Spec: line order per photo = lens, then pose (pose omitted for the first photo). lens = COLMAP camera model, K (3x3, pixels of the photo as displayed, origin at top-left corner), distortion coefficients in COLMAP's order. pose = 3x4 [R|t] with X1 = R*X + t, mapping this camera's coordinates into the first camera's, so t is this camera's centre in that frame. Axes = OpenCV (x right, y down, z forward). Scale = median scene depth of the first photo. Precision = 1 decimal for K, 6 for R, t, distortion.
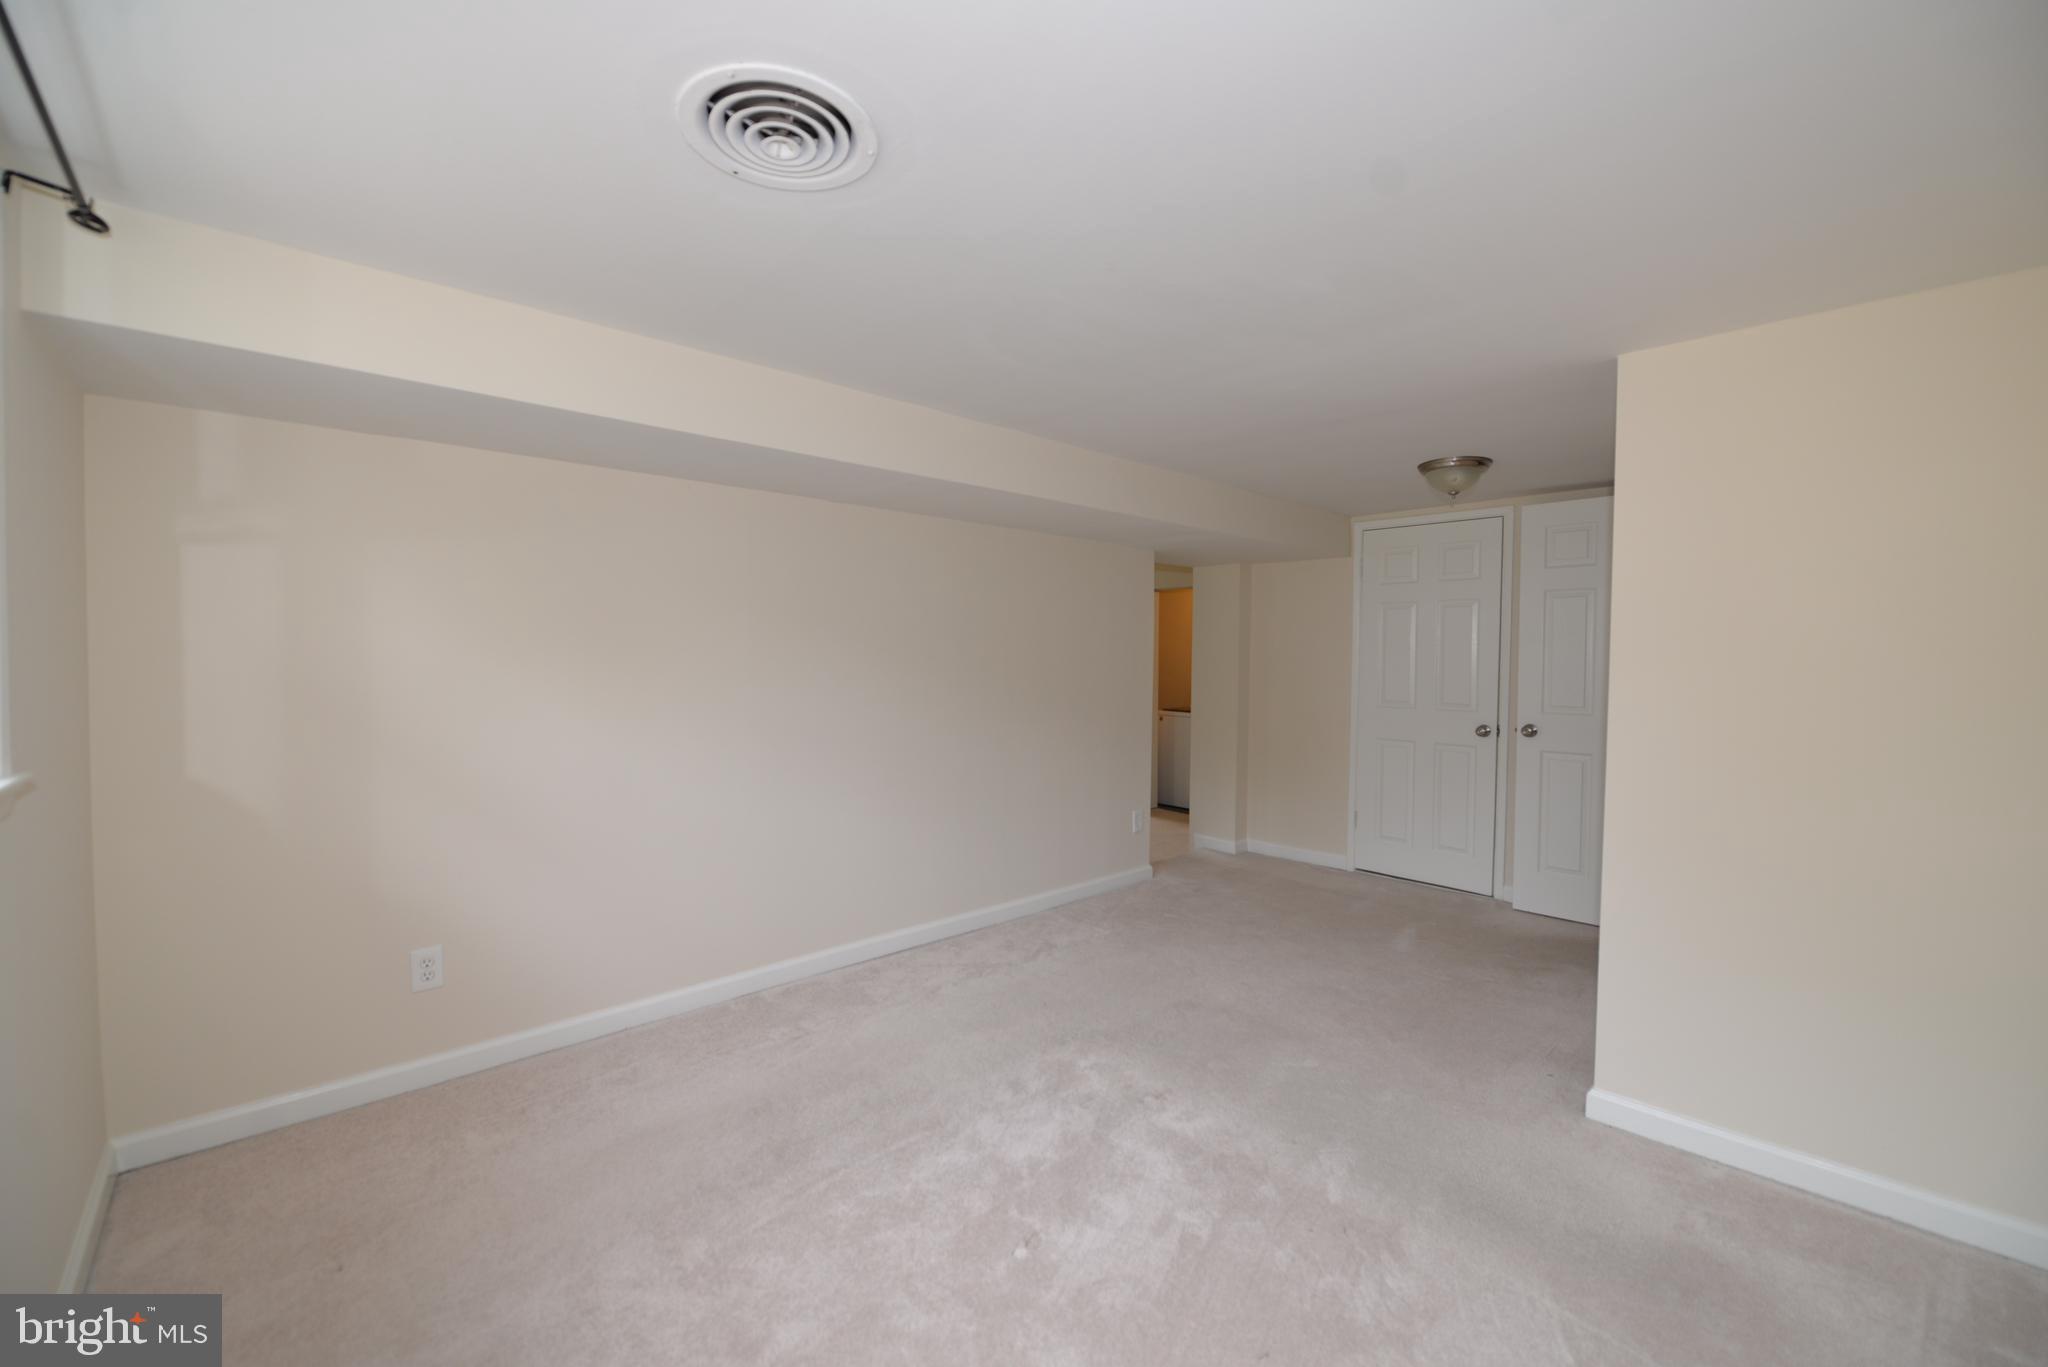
lens RADIAL K [[822.9, 0, 1027.3], [0, 822.9, 680.7], [0, 0, 1]] dist [-0.001032, 0.000170]
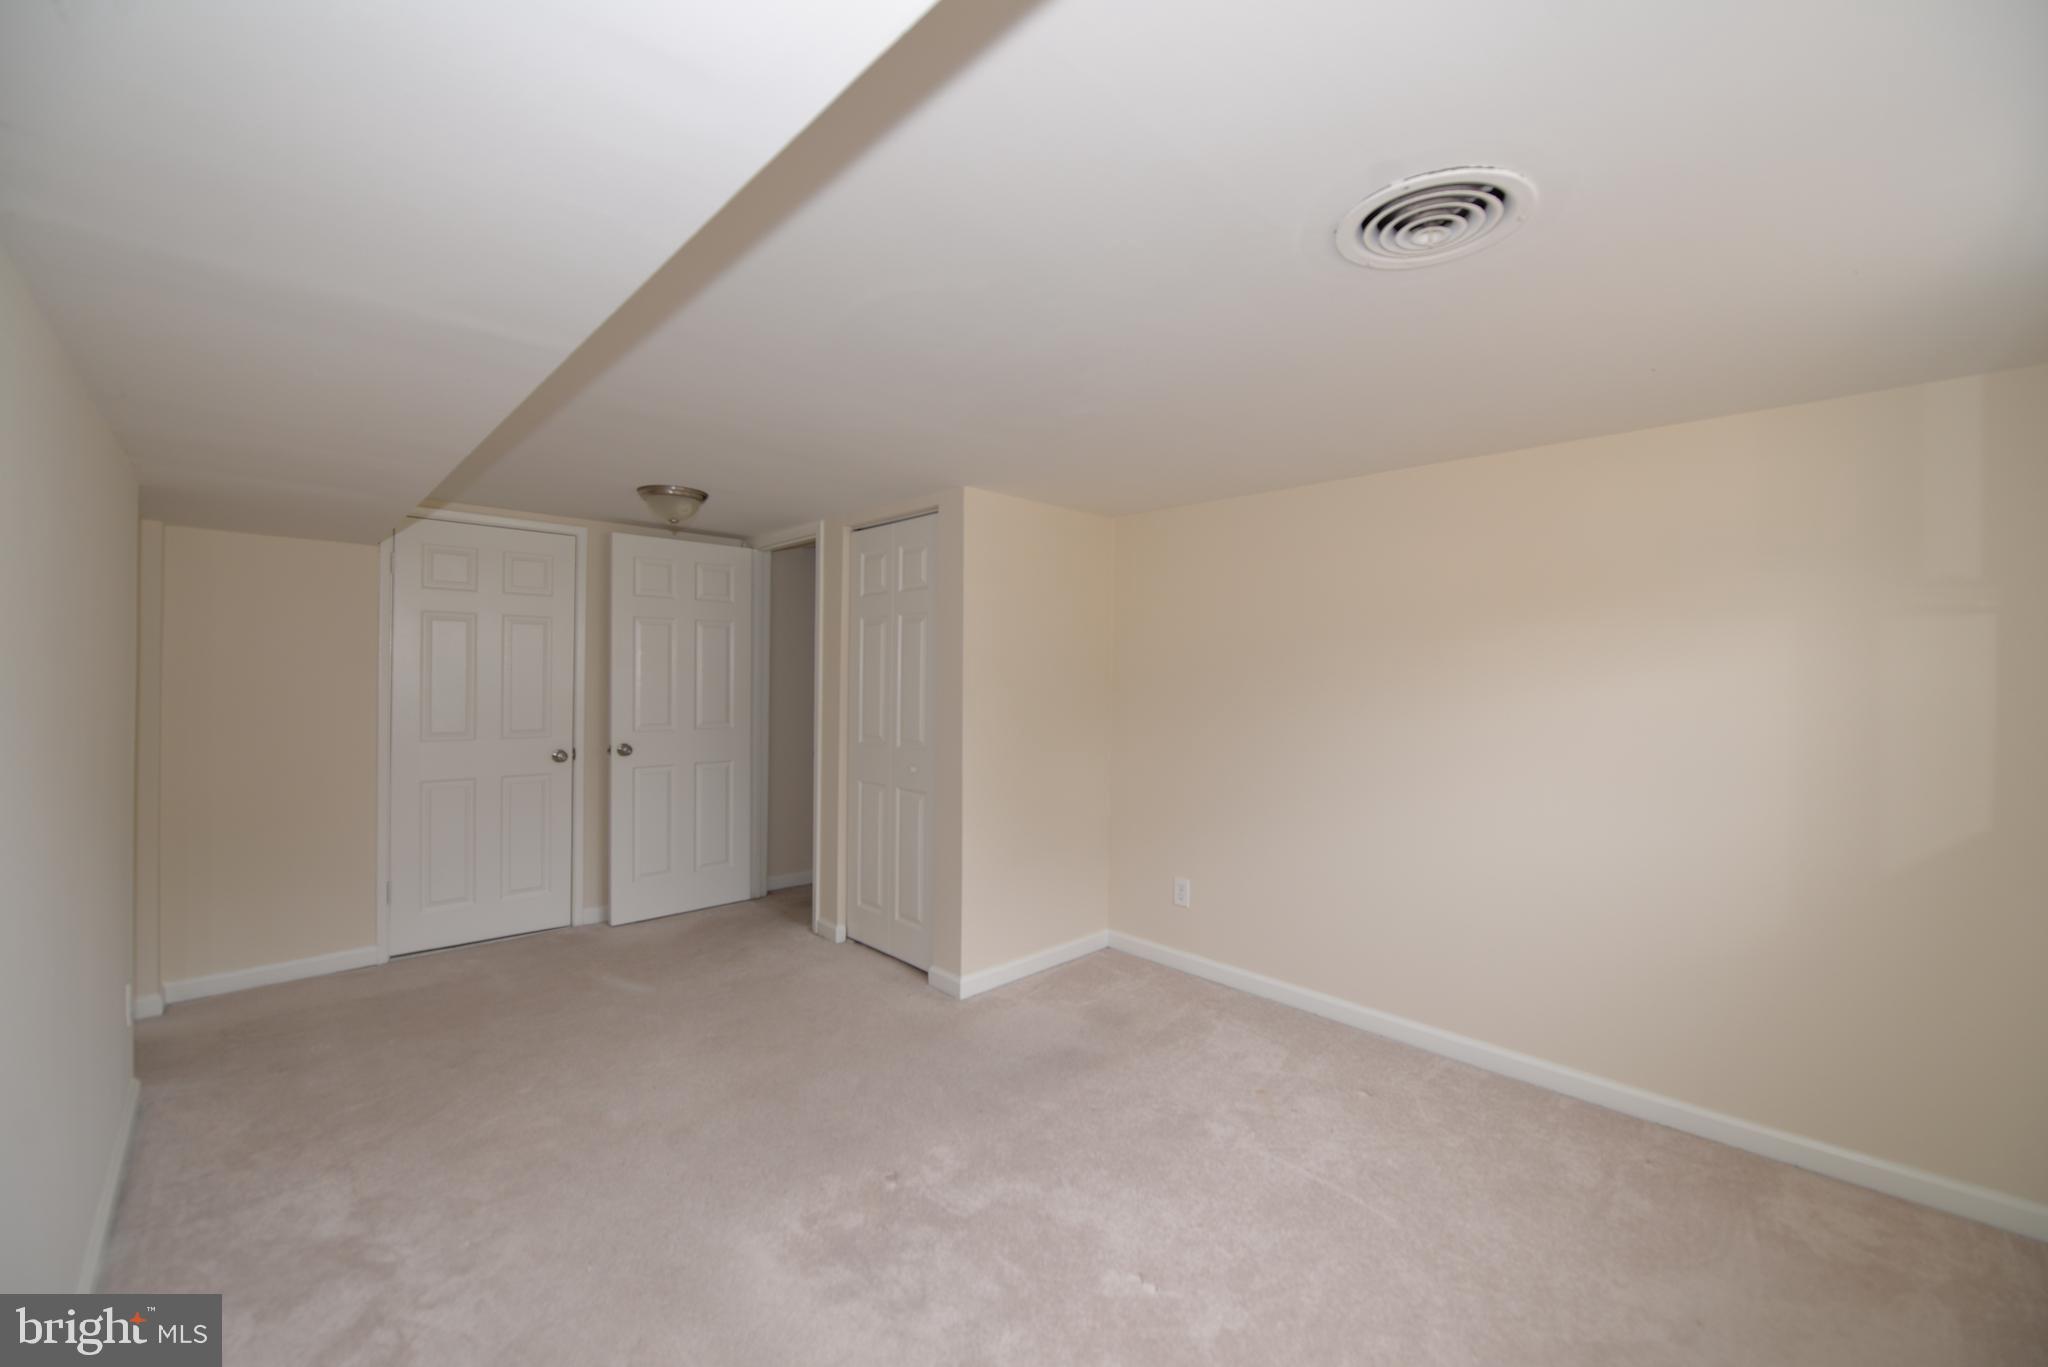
lens RADIAL K [[822.9, 0, 1027.2], [0, 822.9, 676.9], [0, 0, 1]] dist [-0.001032, 0.000170]
pose [[-0.010850, -0.006183, 0.999922, -0.413902], [0.019844, 0.999783, 0.006398, -0.026608], [-0.999744, 0.019912, -0.010725, 0.471291]]
